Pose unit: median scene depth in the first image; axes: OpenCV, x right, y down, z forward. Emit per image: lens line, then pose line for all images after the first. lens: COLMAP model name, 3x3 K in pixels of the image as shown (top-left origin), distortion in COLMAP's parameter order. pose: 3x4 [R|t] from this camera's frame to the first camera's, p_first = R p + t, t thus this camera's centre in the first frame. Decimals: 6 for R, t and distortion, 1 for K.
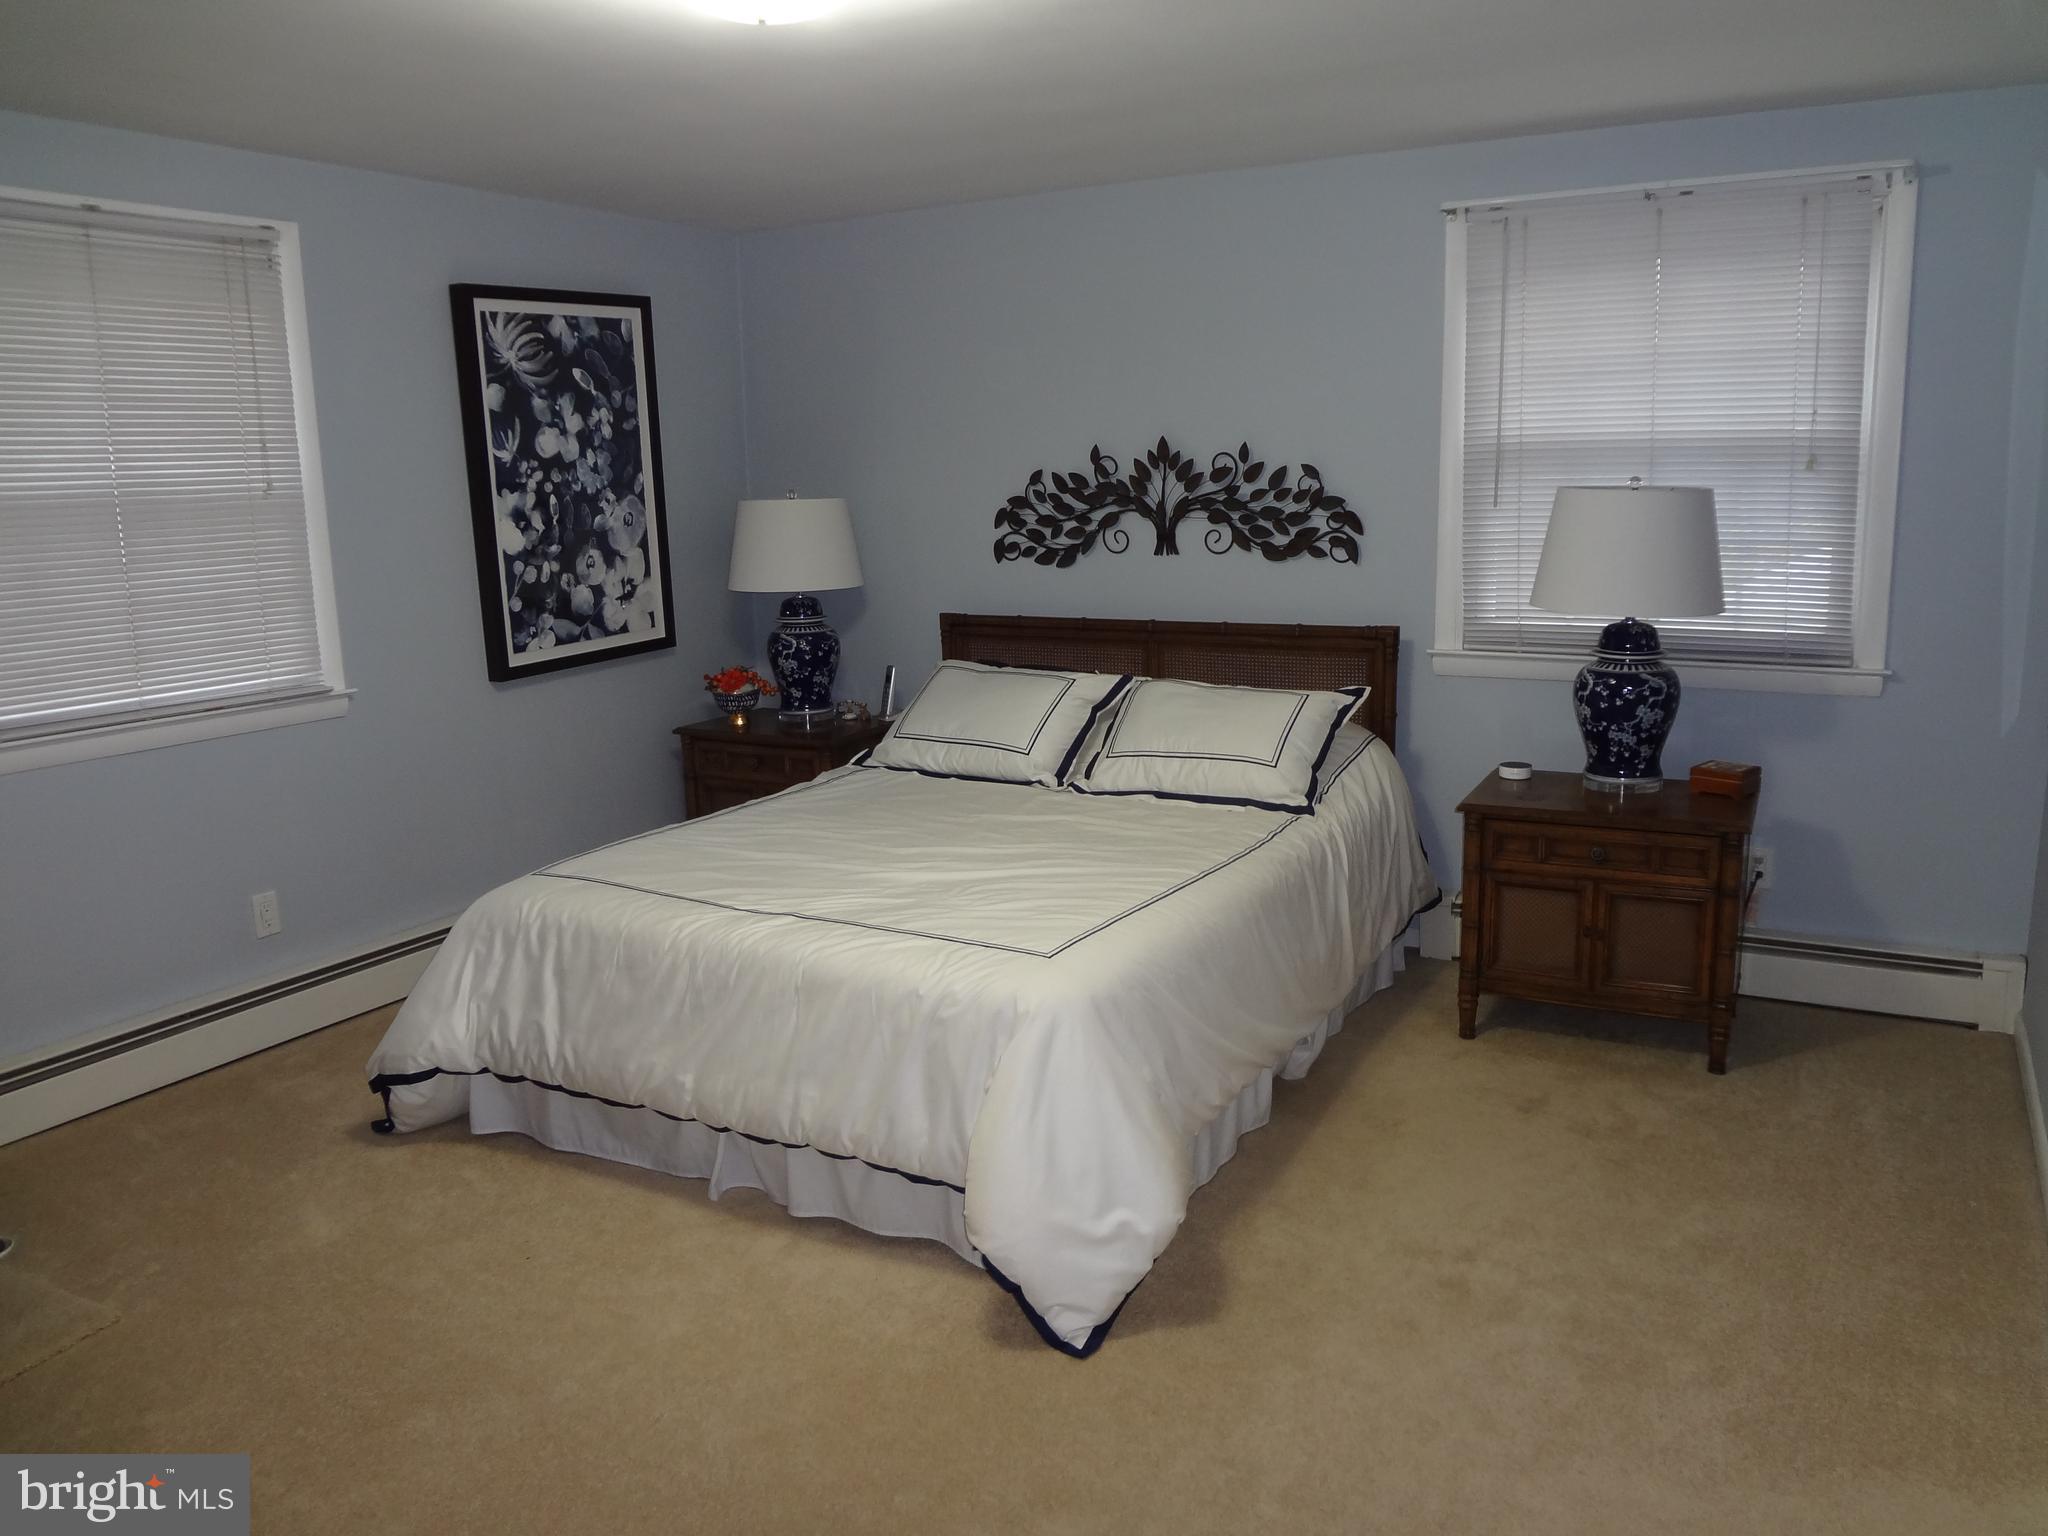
lens RADIAL K [[1533.6, 0, 1034.2], [0, 1533.6, 761.1], [0, 0, 1]] dist [-0.039889, 0.006154]
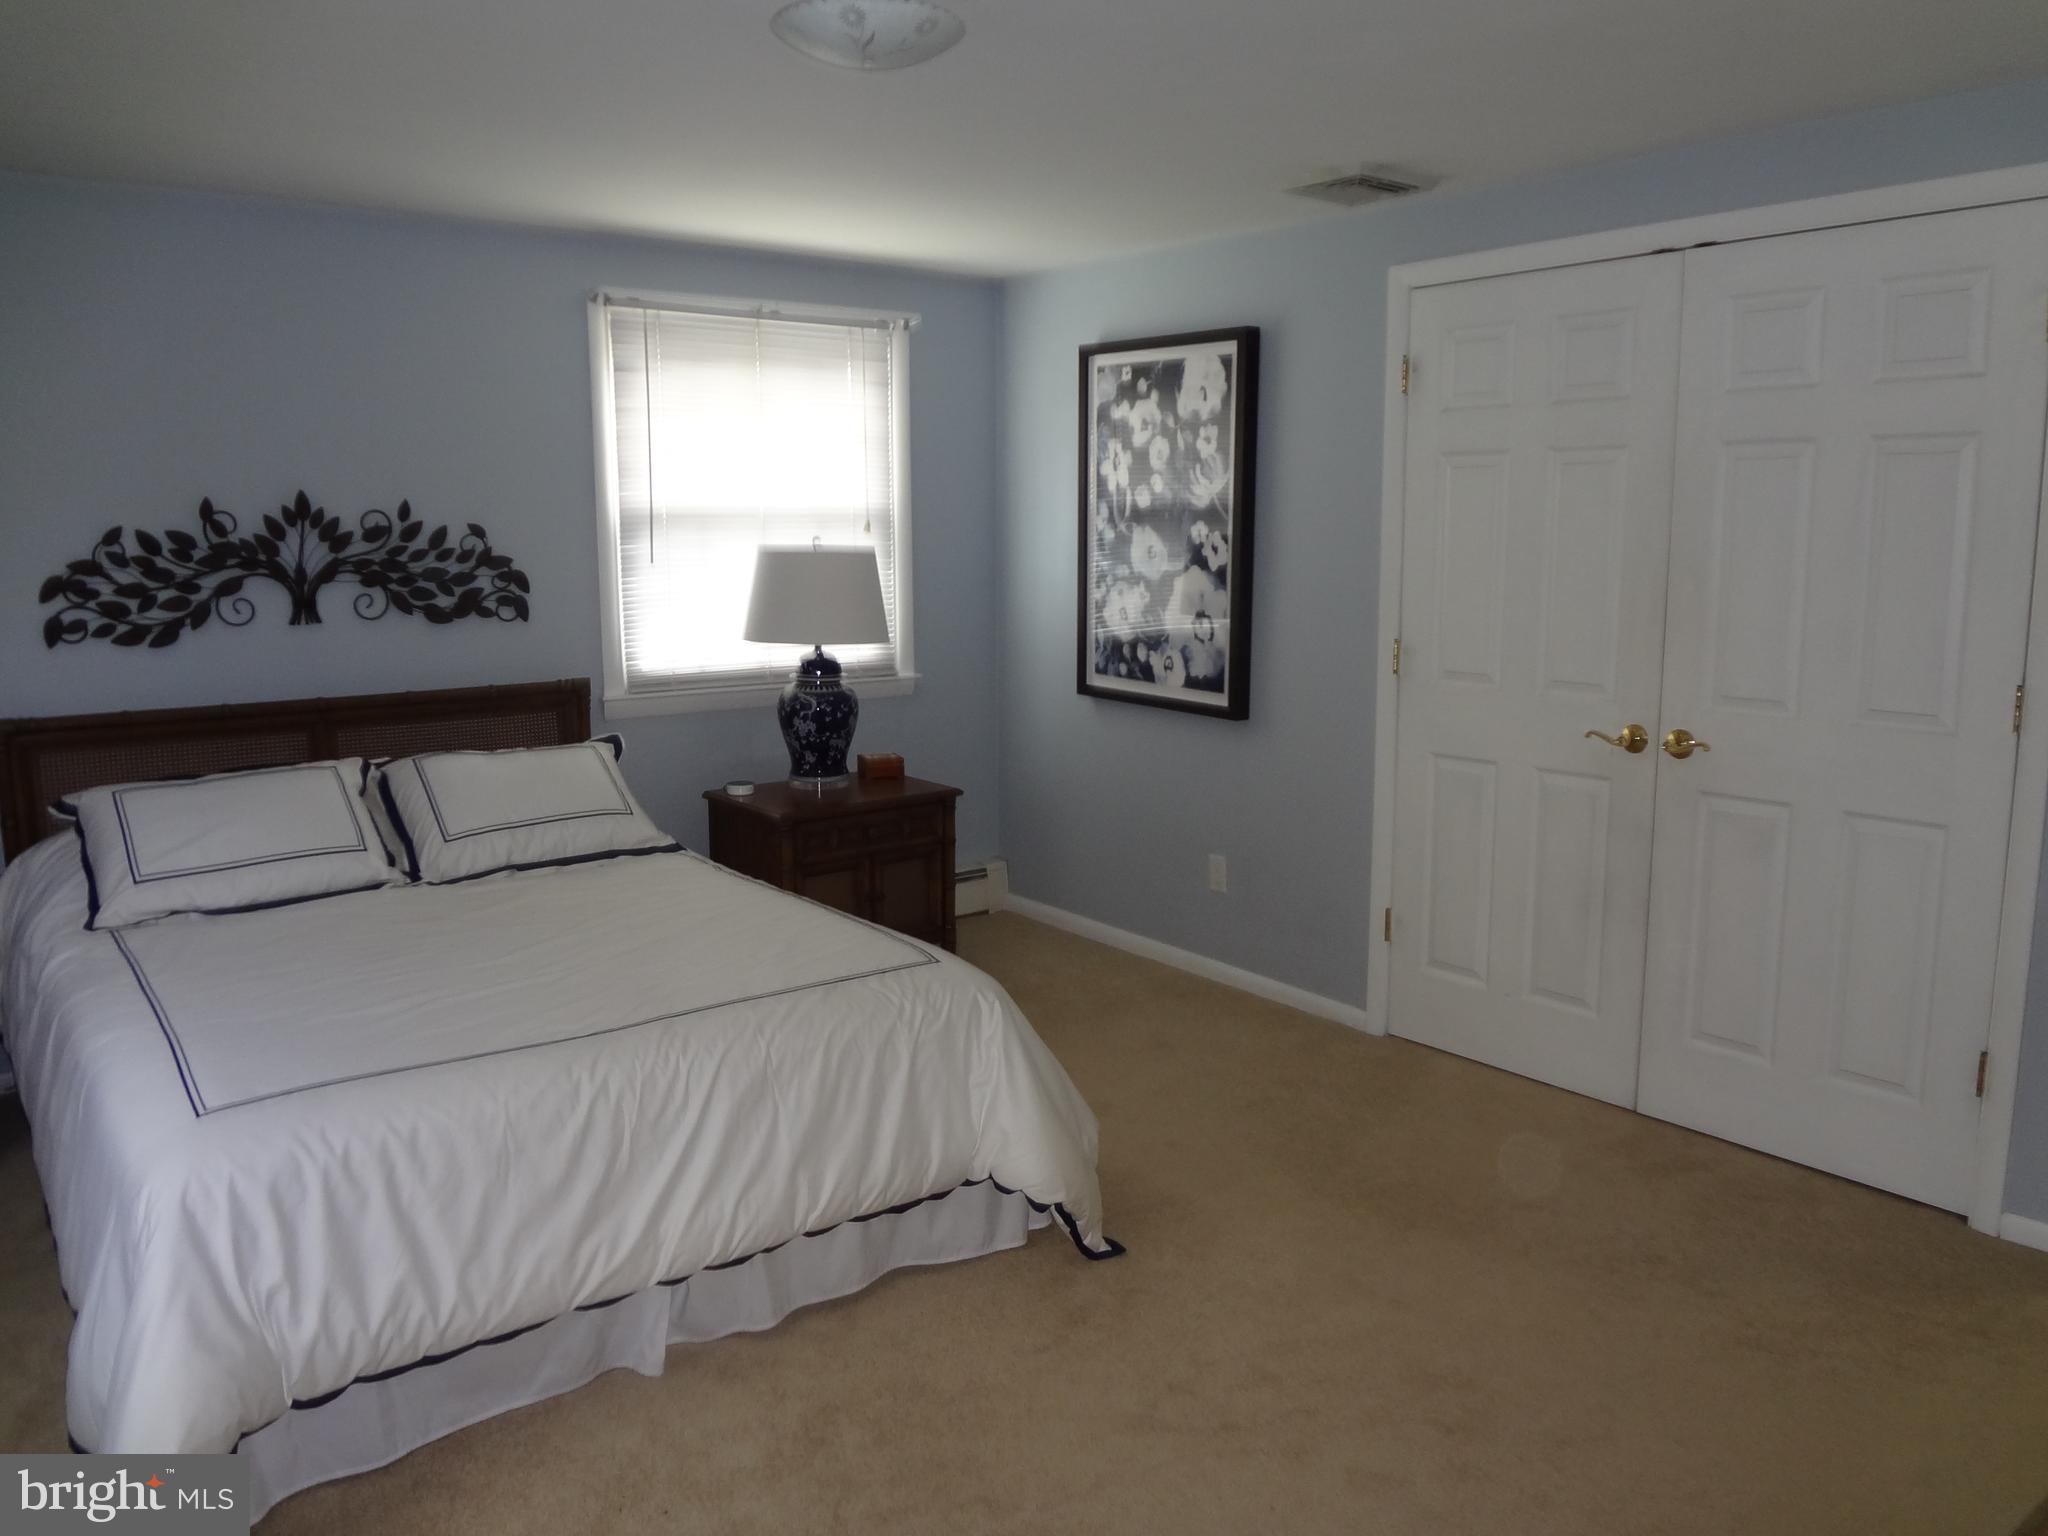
lens RADIAL K [[1533.6, 0, 1036.7], [0, 1533.6, 772.8], [0, 0, 1]] dist [-0.039889, 0.006154]
pose [[0.387214, -0.134280, 0.912159, -0.575594], [0.160918, 0.983995, 0.076545, -0.050815], [-0.907838, 0.117144, 0.402625, 0.281886]]
